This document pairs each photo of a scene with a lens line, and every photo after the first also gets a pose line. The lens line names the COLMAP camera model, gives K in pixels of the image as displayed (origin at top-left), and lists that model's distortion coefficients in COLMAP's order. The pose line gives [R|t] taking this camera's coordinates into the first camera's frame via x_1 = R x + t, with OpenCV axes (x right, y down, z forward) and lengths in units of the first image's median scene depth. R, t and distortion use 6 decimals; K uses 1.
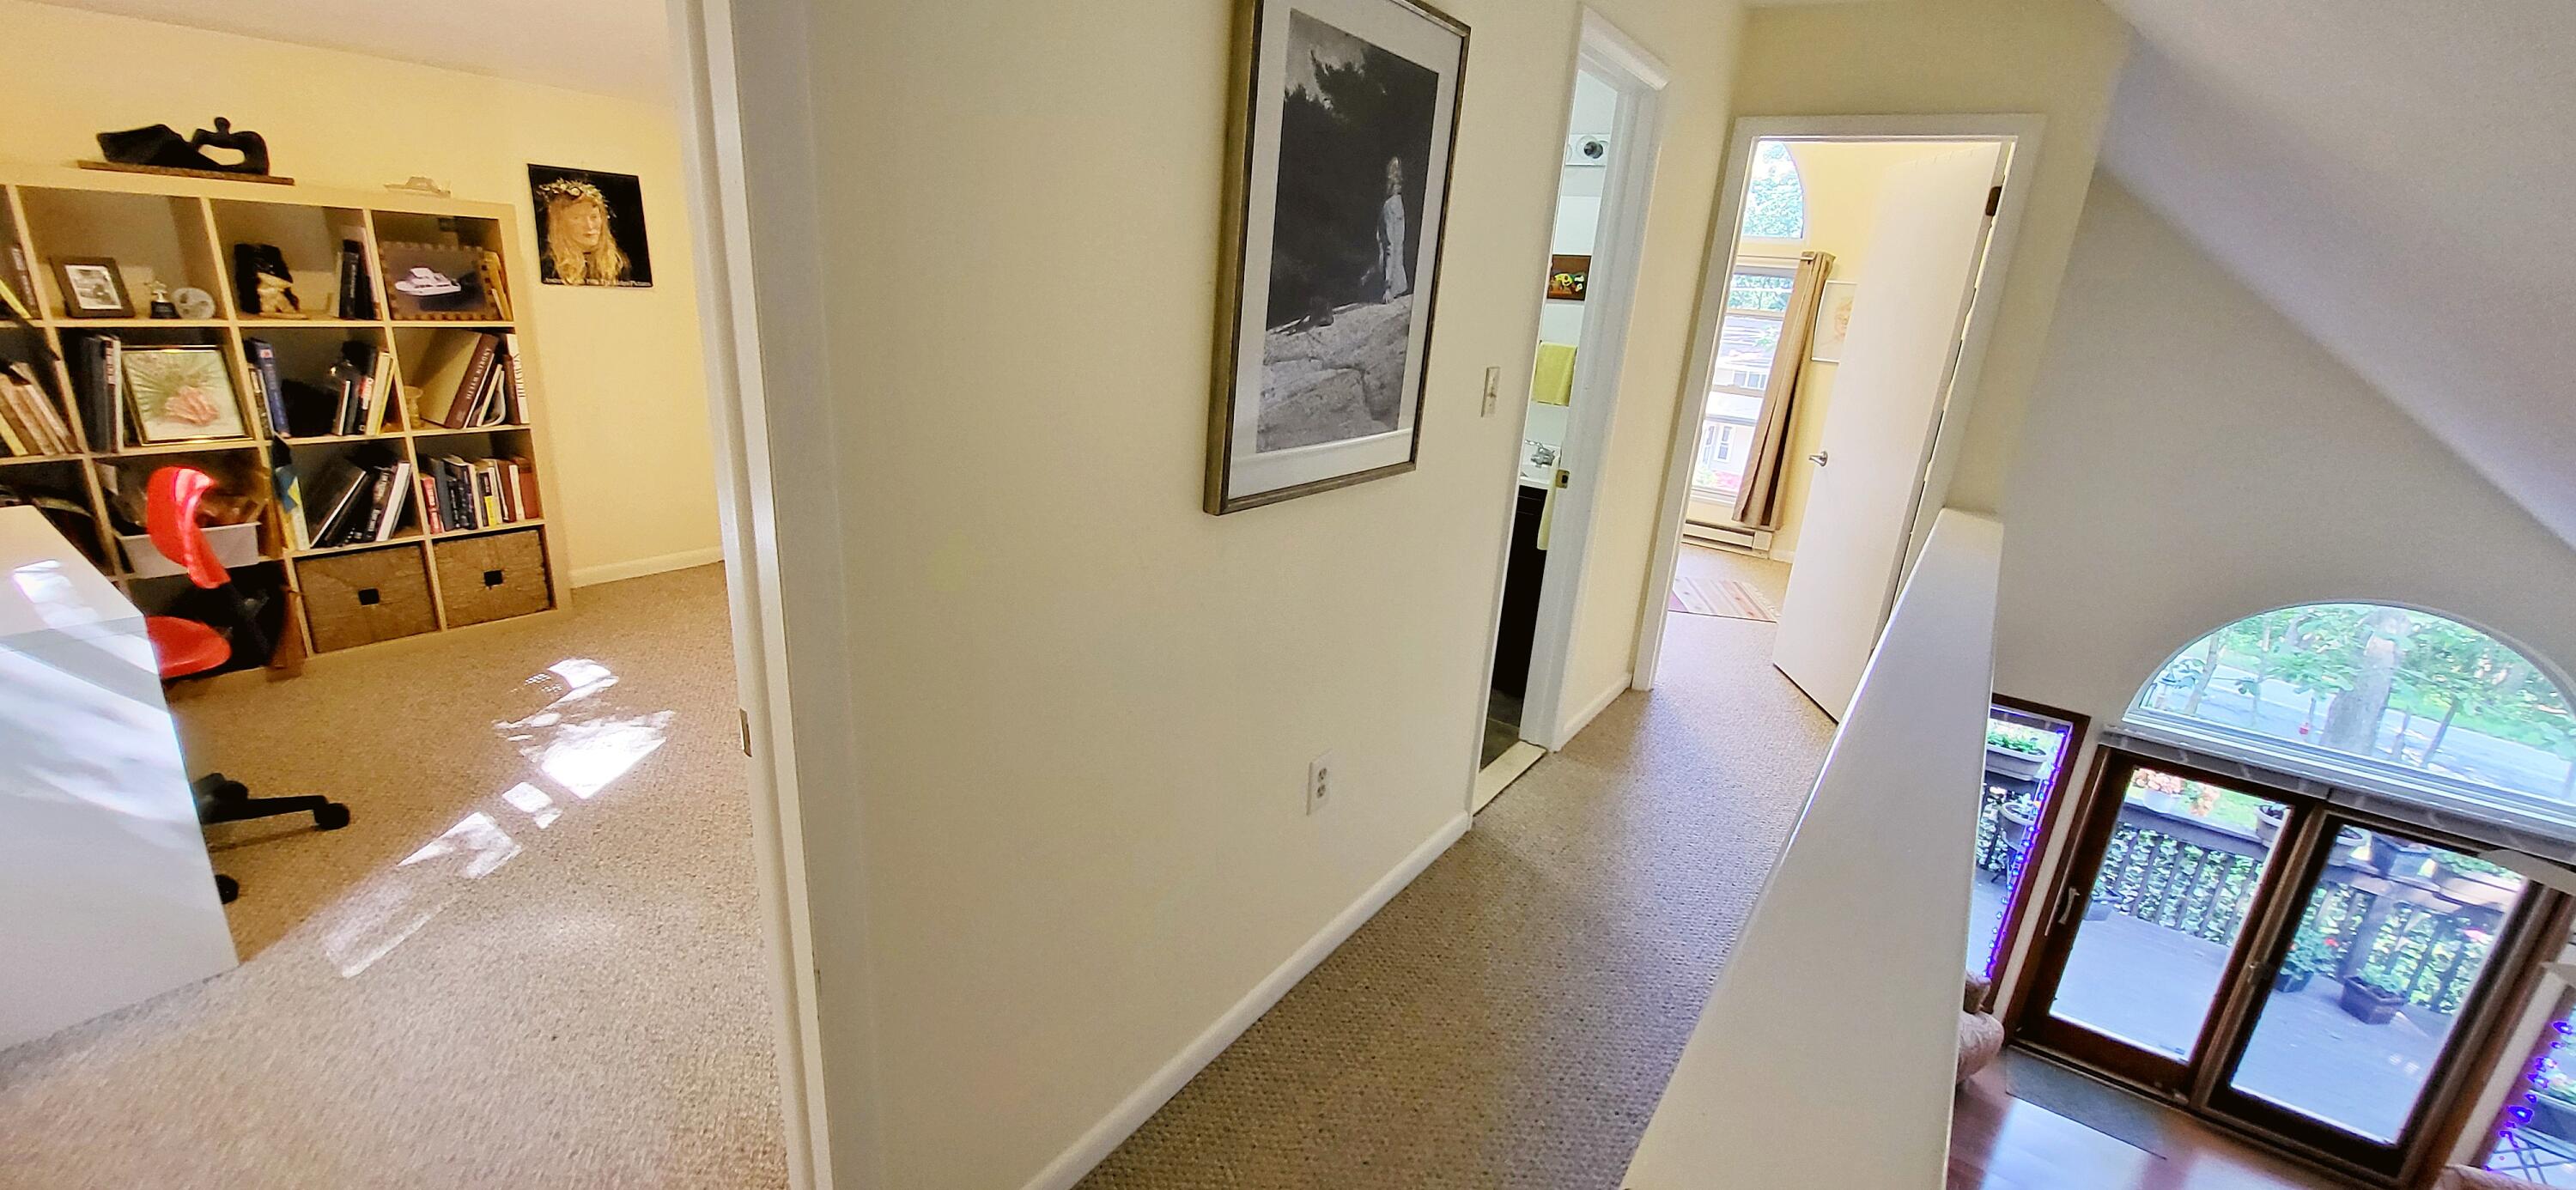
lens RADIAL K [[1021.4, 0, 1290.4], [0, 1021.4, 593.0], [0, 0, 1]] dist [-0.000999, -0.001423]
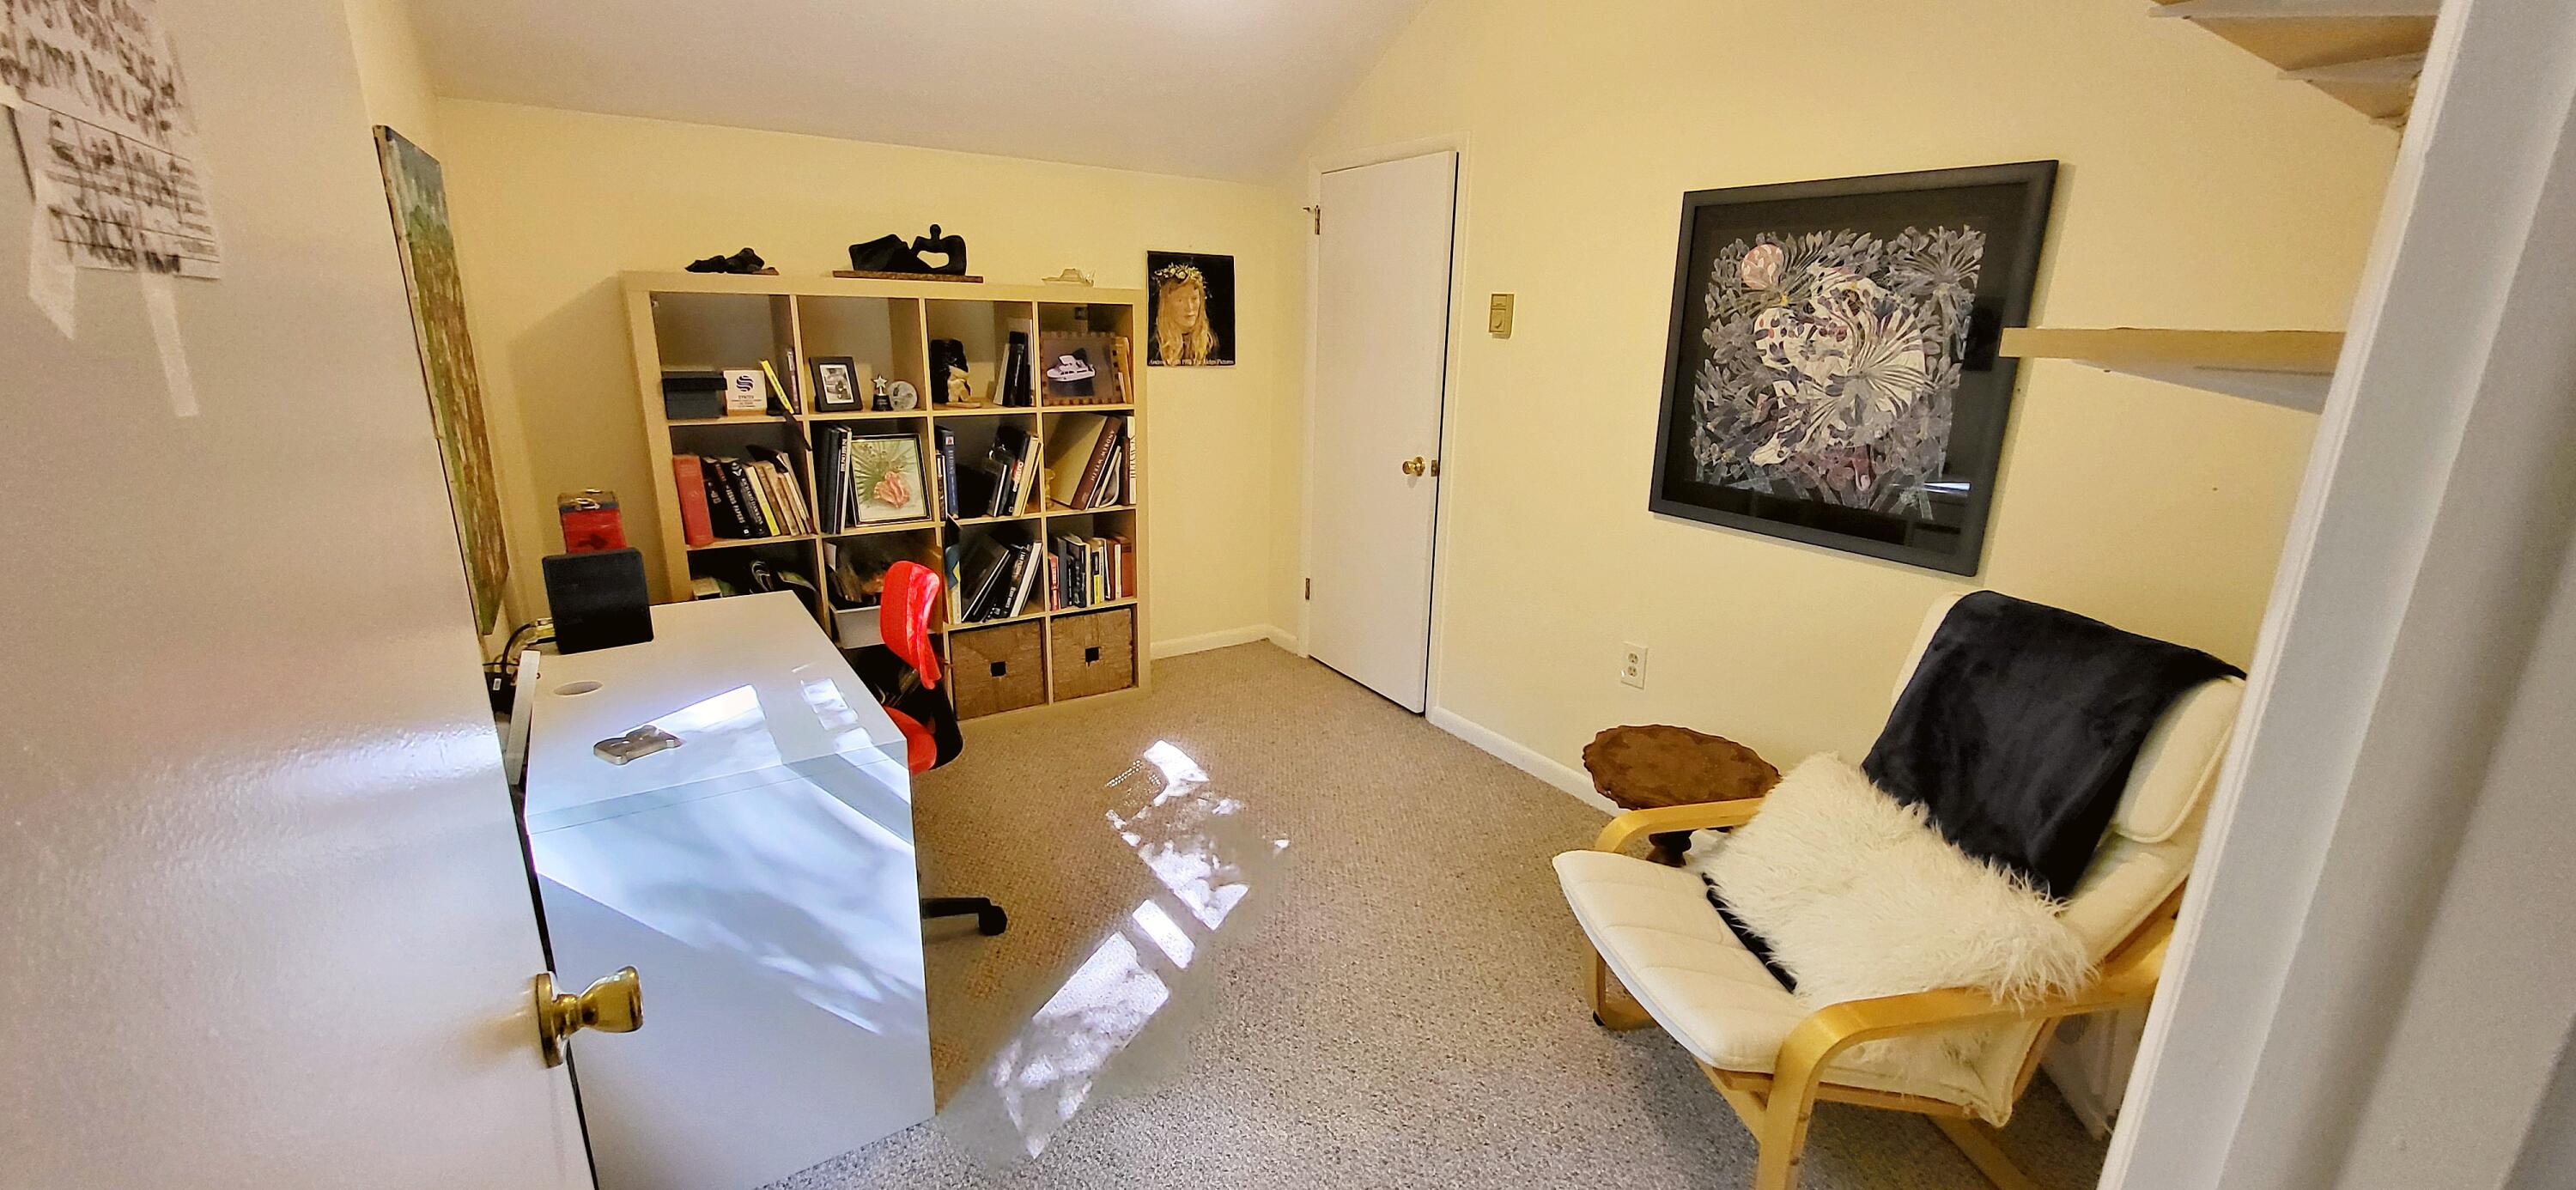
lens RADIAL K [[1021.4, 0, 1293.7], [0, 1021.4, 593.8], [0, 0, 1]] dist [-0.000999, -0.001423]
pose [[0.930622, 0.051687, -0.362313, -0.255499], [-0.070083, 0.996824, -0.037807, -0.056106], [0.359208, 0.060576, 0.931289, 0.136202]]
